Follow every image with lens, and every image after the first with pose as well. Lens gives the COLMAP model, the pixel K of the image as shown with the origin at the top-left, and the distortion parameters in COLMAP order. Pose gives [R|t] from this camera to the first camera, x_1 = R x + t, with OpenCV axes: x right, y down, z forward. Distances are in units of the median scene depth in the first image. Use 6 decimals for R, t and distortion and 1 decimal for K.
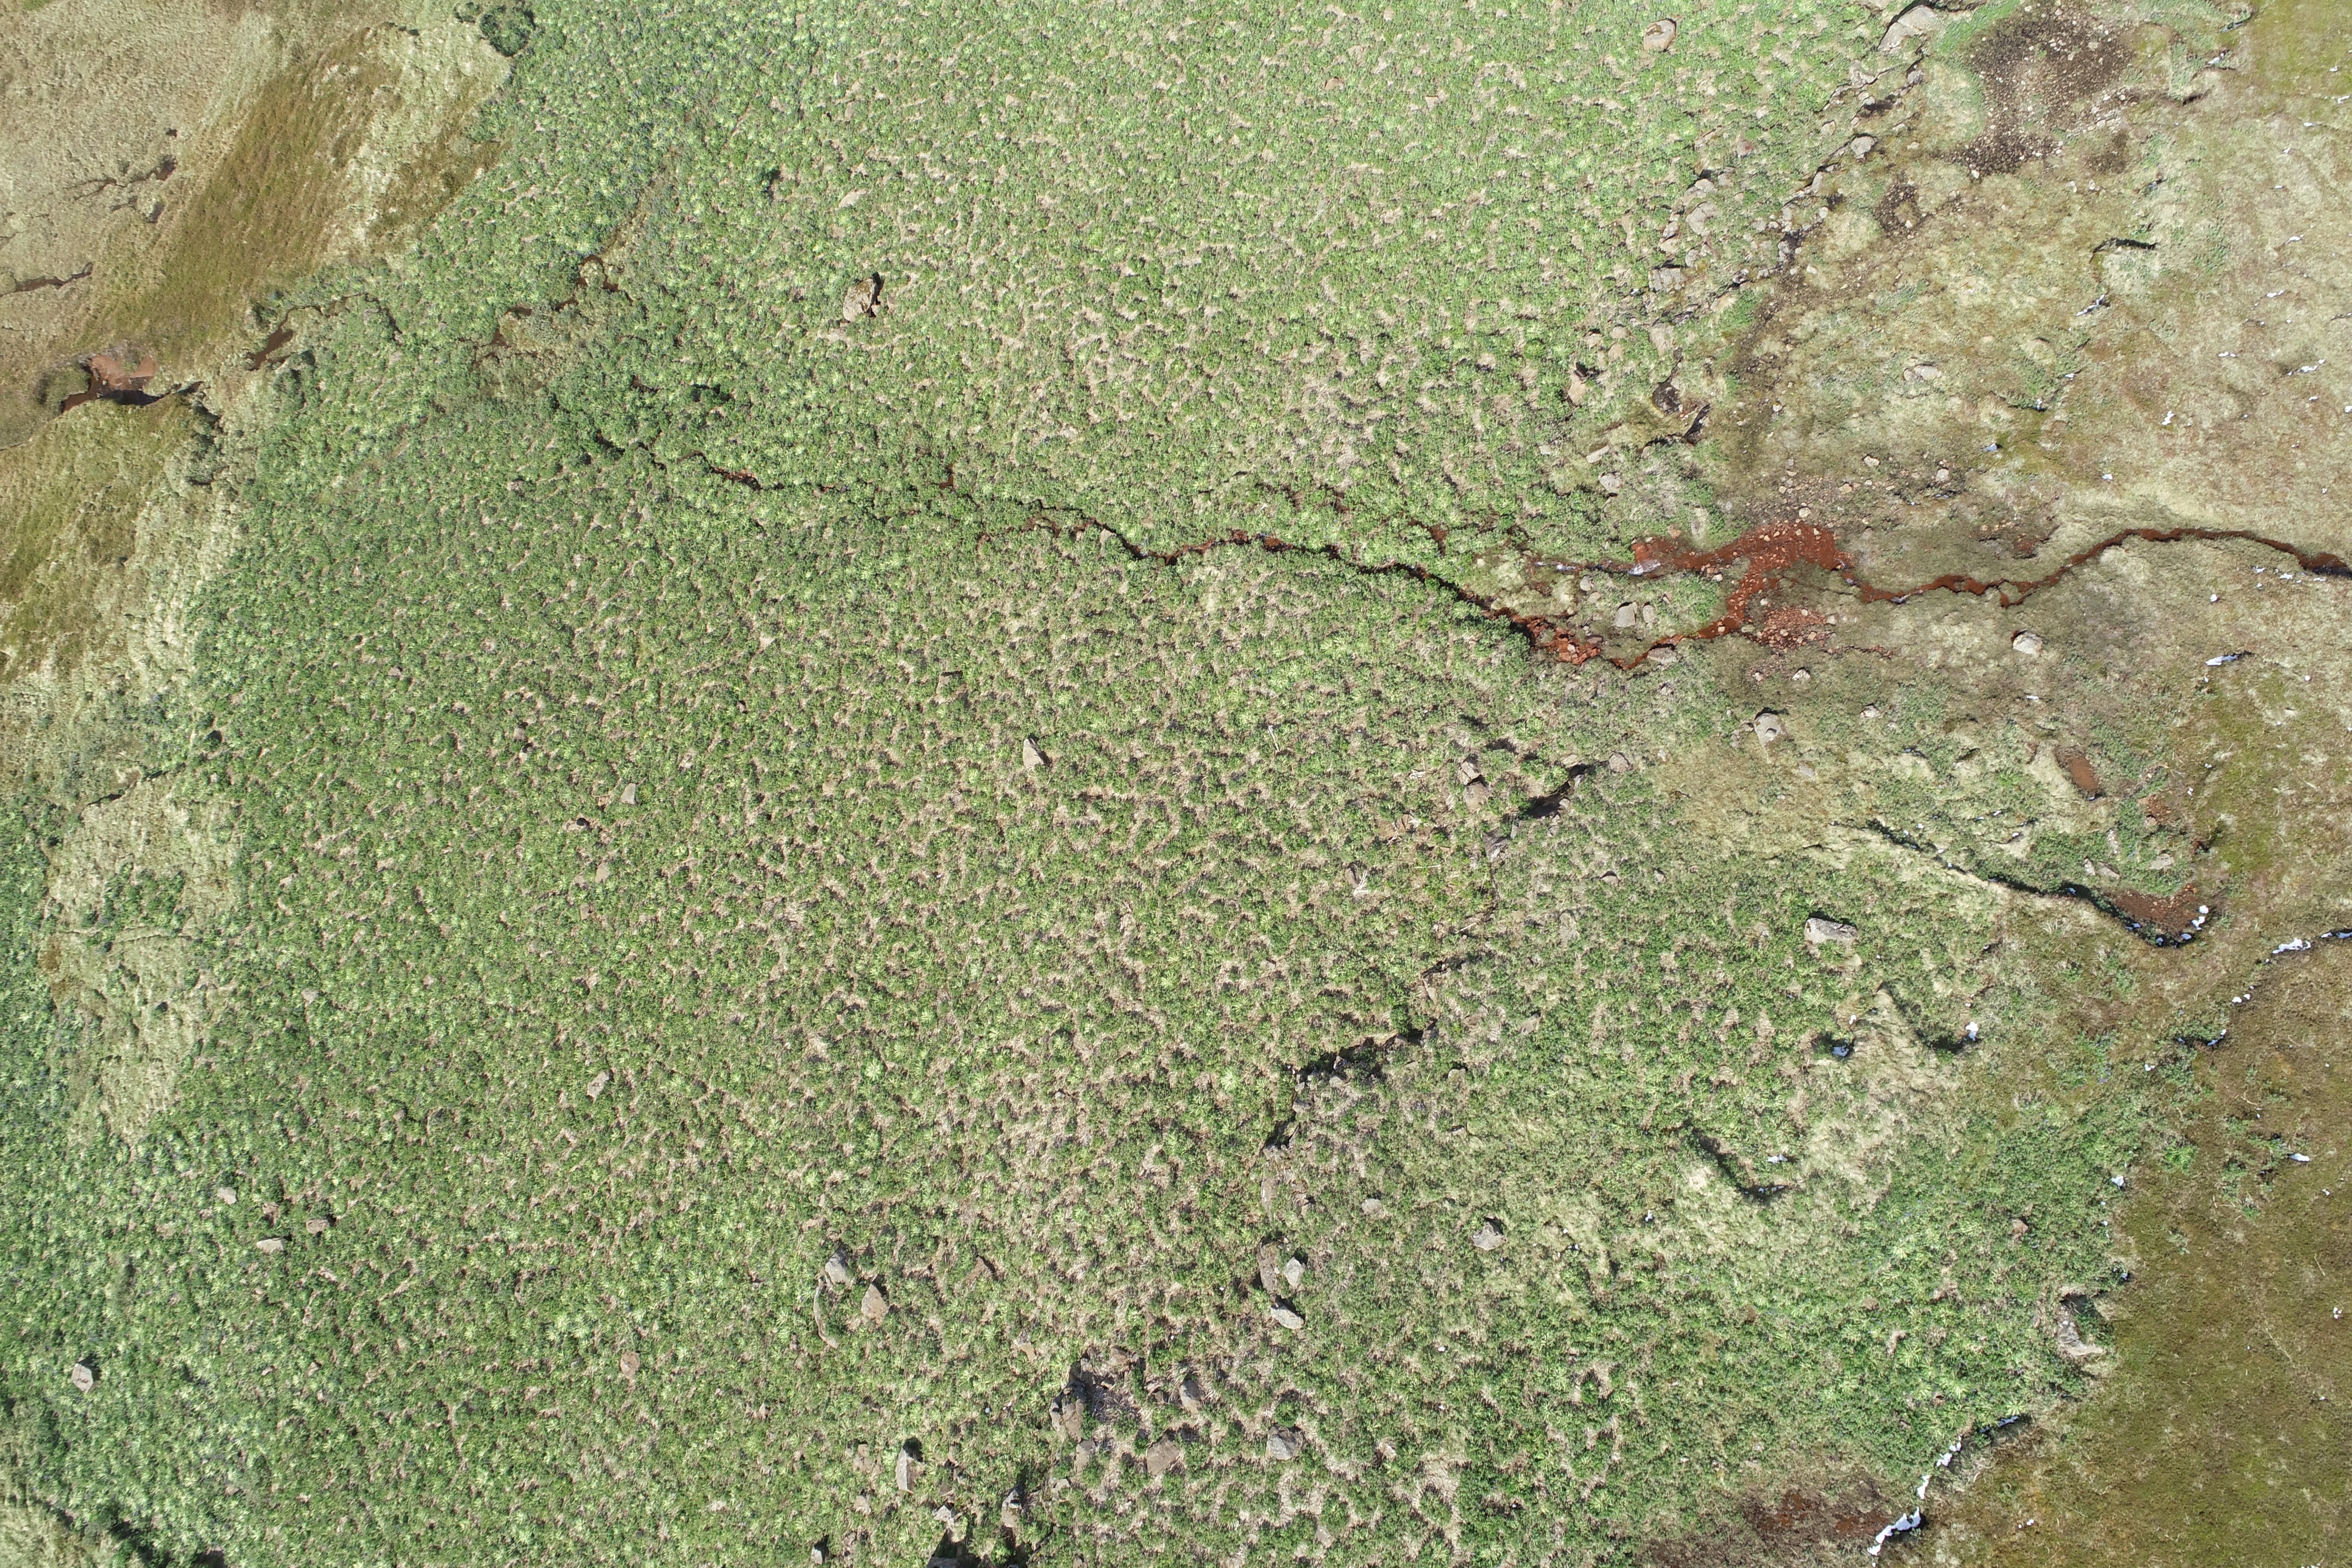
lens RADIAL K [[1607.4, 0, 1152.8], [0, 1607.4, 762.6], [0, 0, 1]] dist [0.003400, 0.000857]
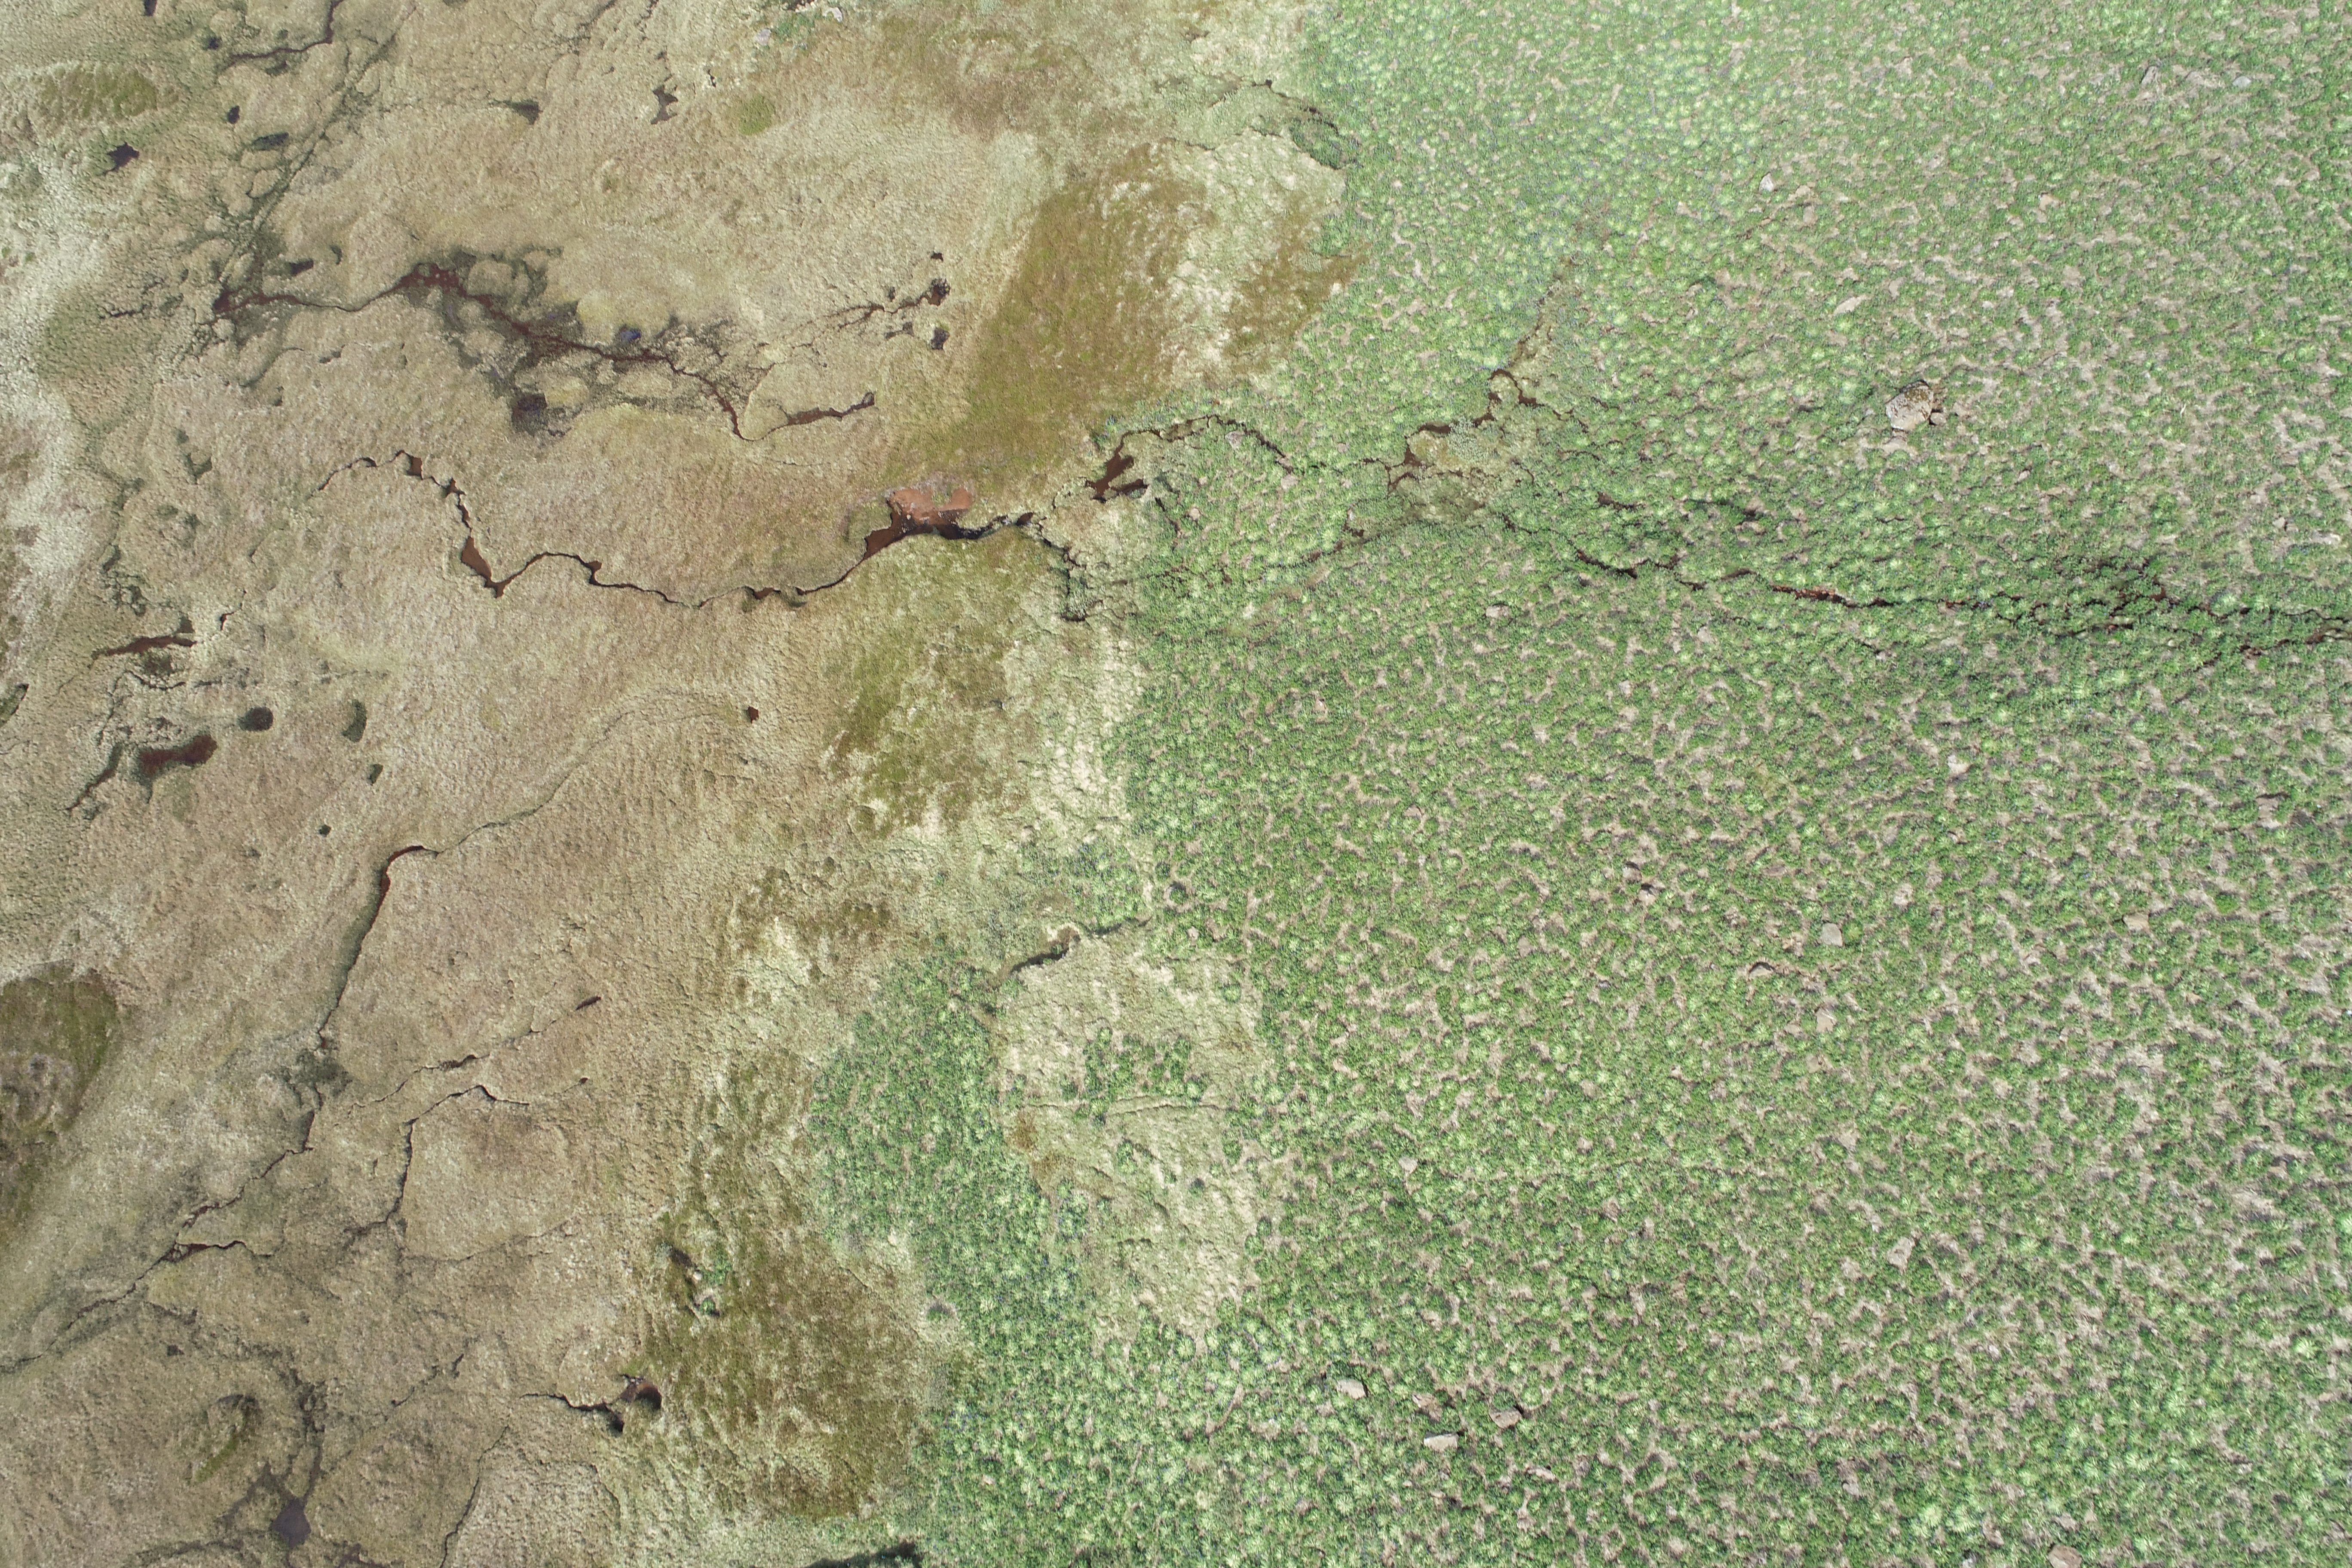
lens RADIAL K [[1607.4, 0, 1177.4], [0, 1607.4, 774.8], [0, 0, 1]] dist [0.003400, 0.000857]
pose [[0.998004, -0.042074, 0.047085, -0.733996], [0.044060, 0.998147, -0.041959, -0.050328], [-0.045232, 0.043950, 0.998009, 0.070521]]
